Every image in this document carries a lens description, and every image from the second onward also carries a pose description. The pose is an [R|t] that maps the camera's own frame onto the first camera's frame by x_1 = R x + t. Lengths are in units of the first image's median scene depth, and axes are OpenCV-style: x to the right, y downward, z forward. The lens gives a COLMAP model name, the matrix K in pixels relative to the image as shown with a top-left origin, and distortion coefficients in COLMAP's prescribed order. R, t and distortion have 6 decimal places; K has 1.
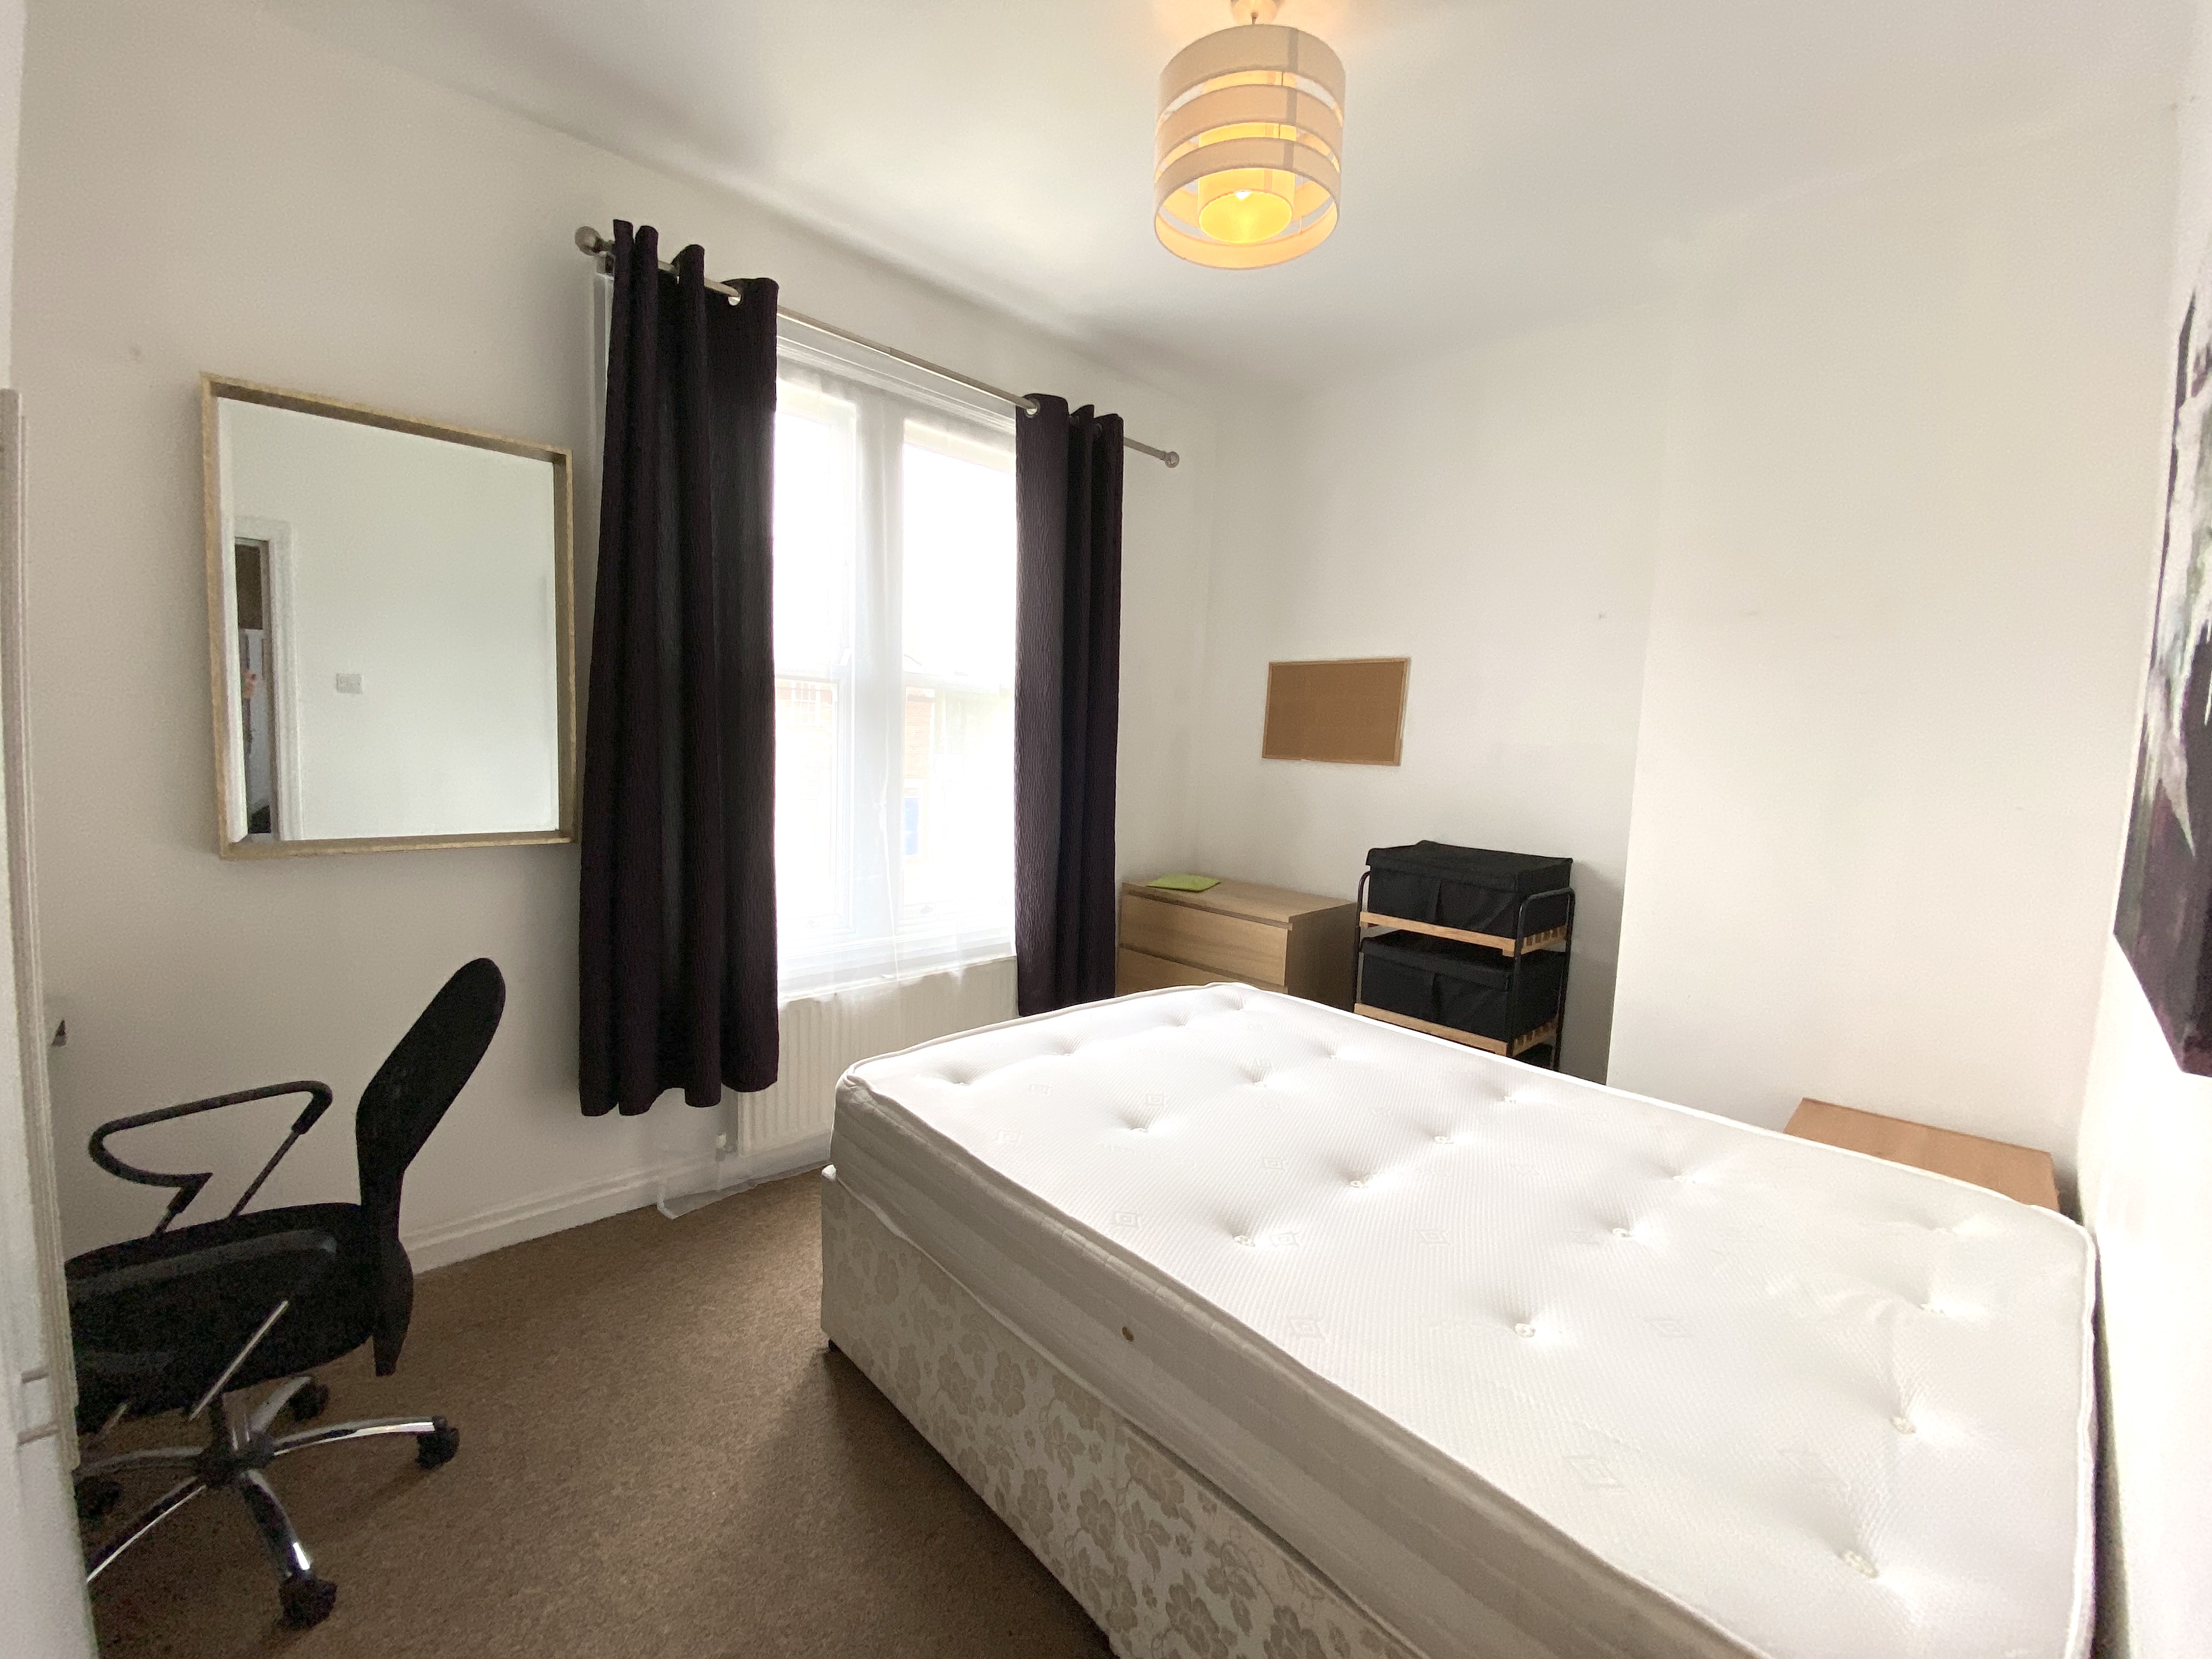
lens RADIAL K [[898.2, 0, 1105.6], [0, 898.2, 817.1], [0, 0, 1]] dist [0.037046, 0.000449]
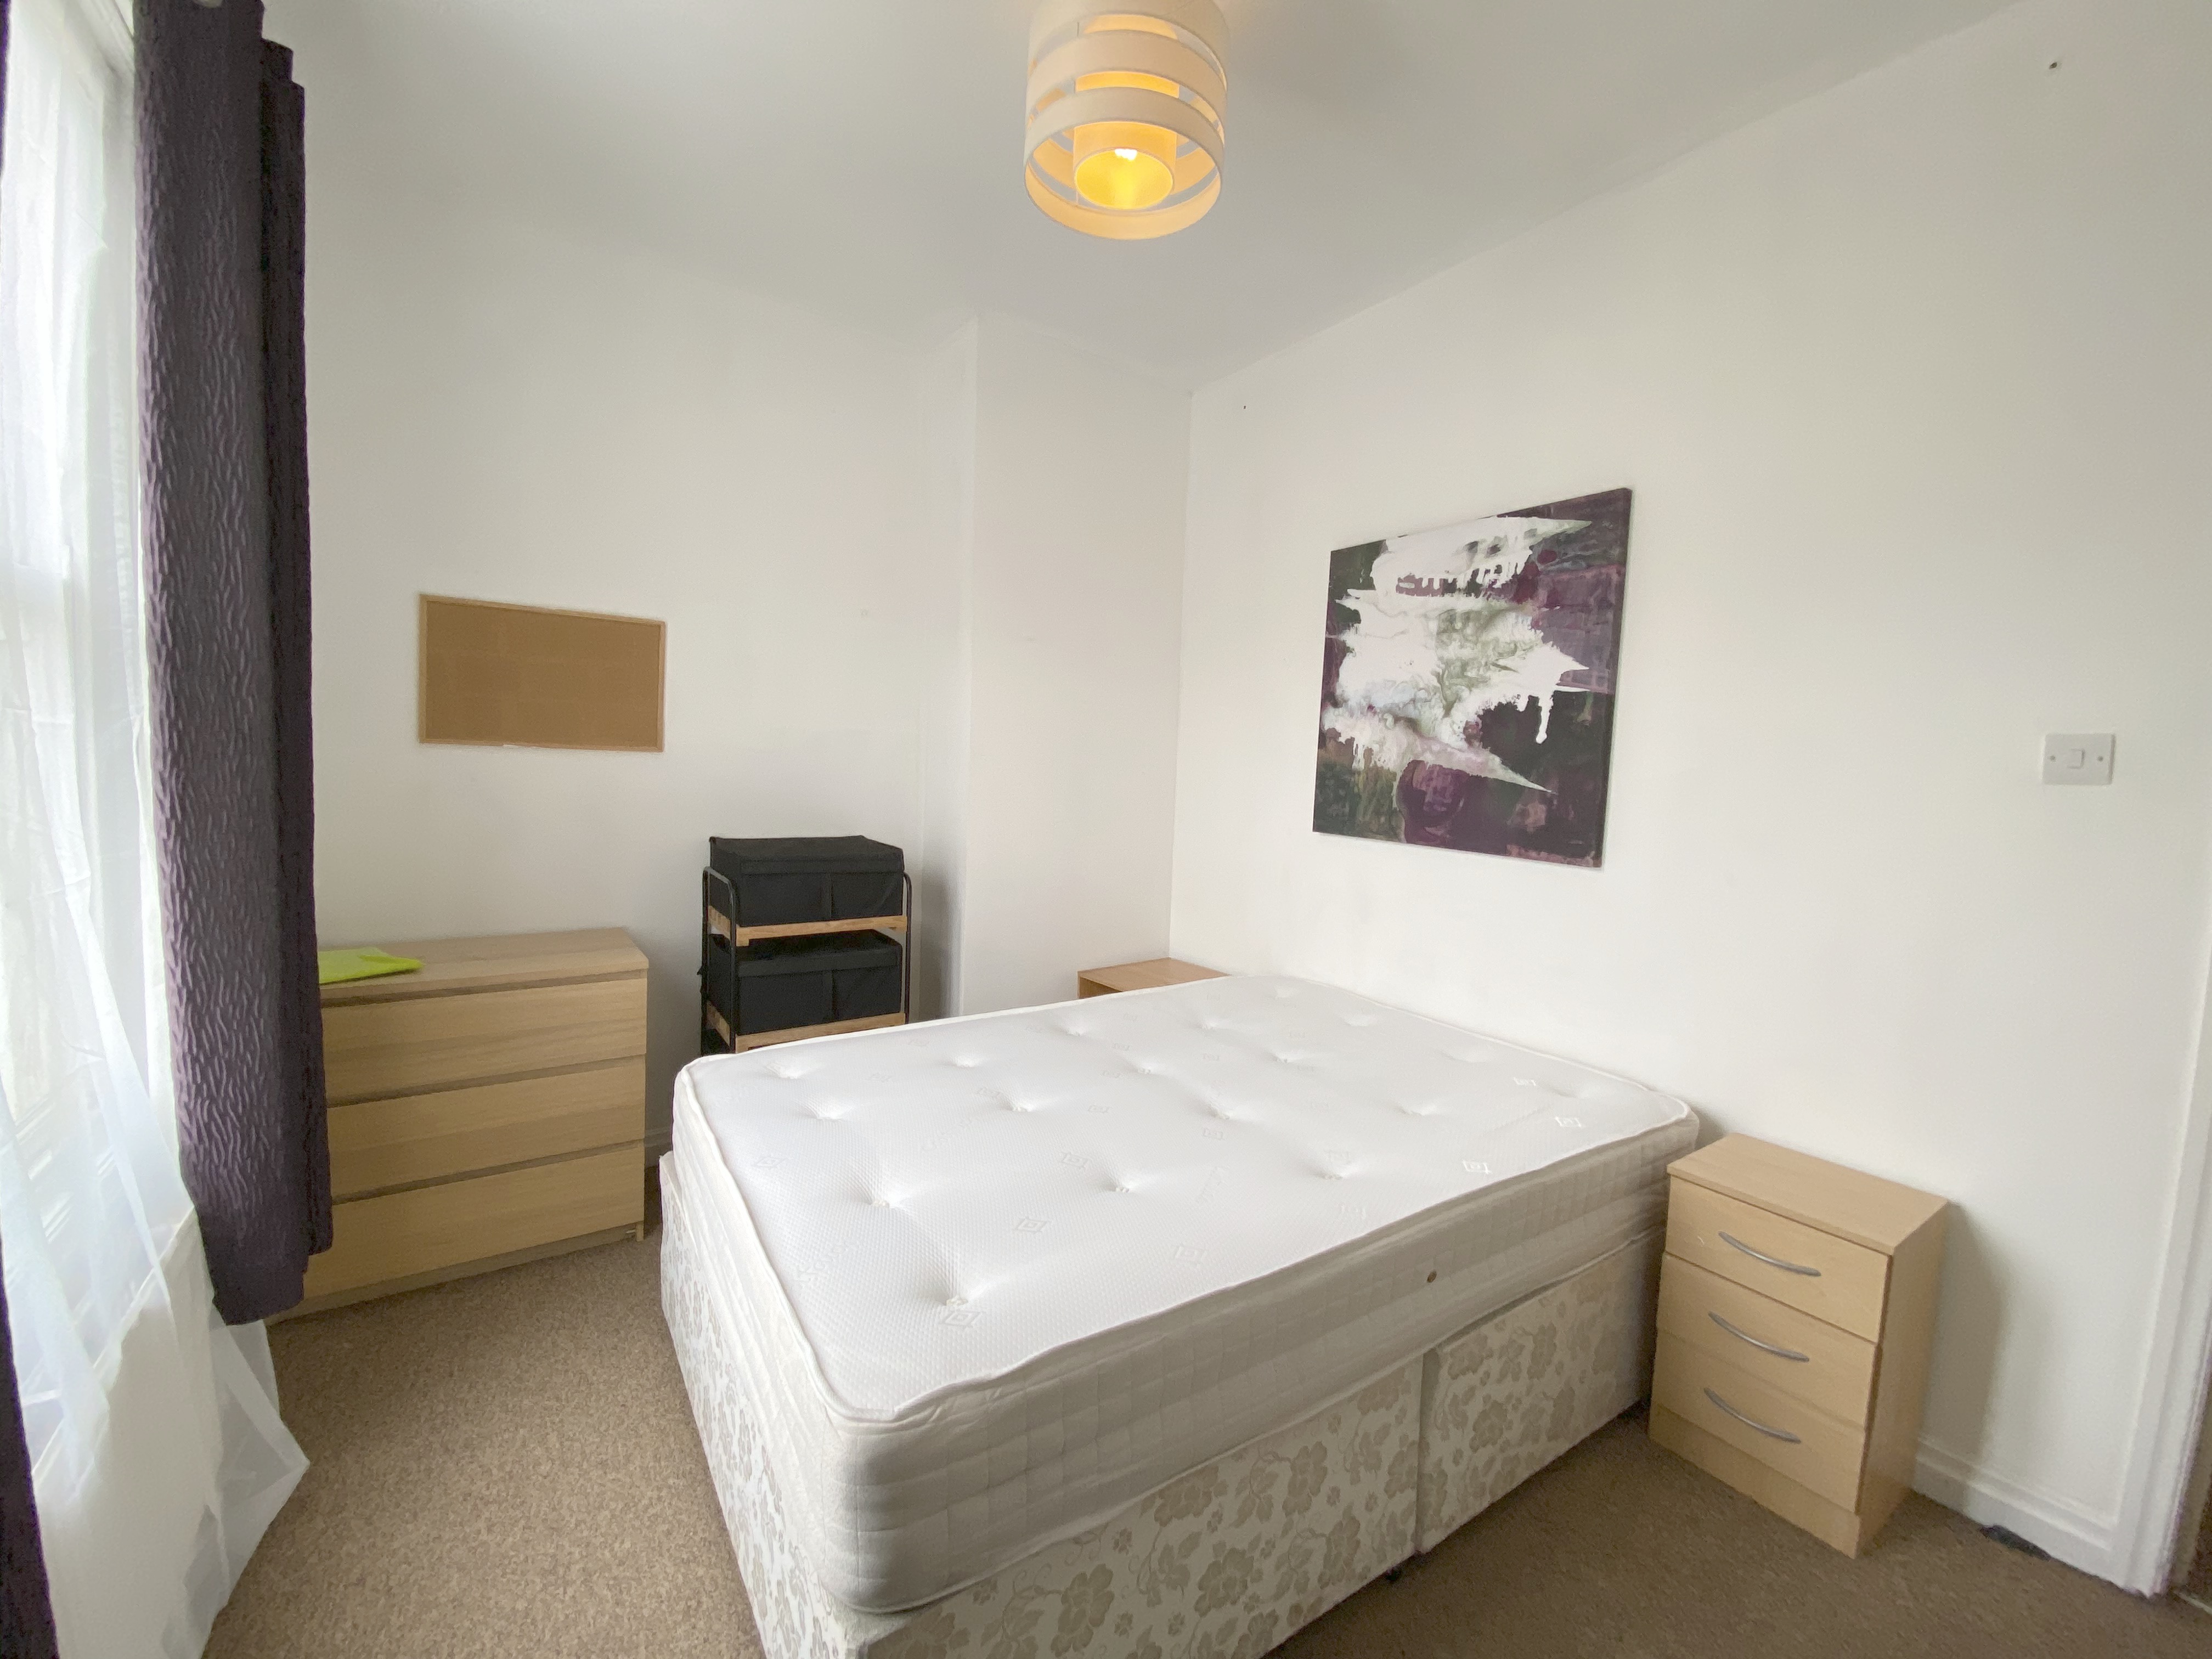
lens RADIAL K [[898.2, 0, 1100.2], [0, 898.2, 829.4], [0, 0, 1]] dist [0.037046, 0.000449]
pose [[0.171601, -0.116946, 0.978201, -0.763343], [0.053021, 0.992587, 0.109365, -0.099311], [-0.983739, 0.033098, 0.176529, 0.815361]]
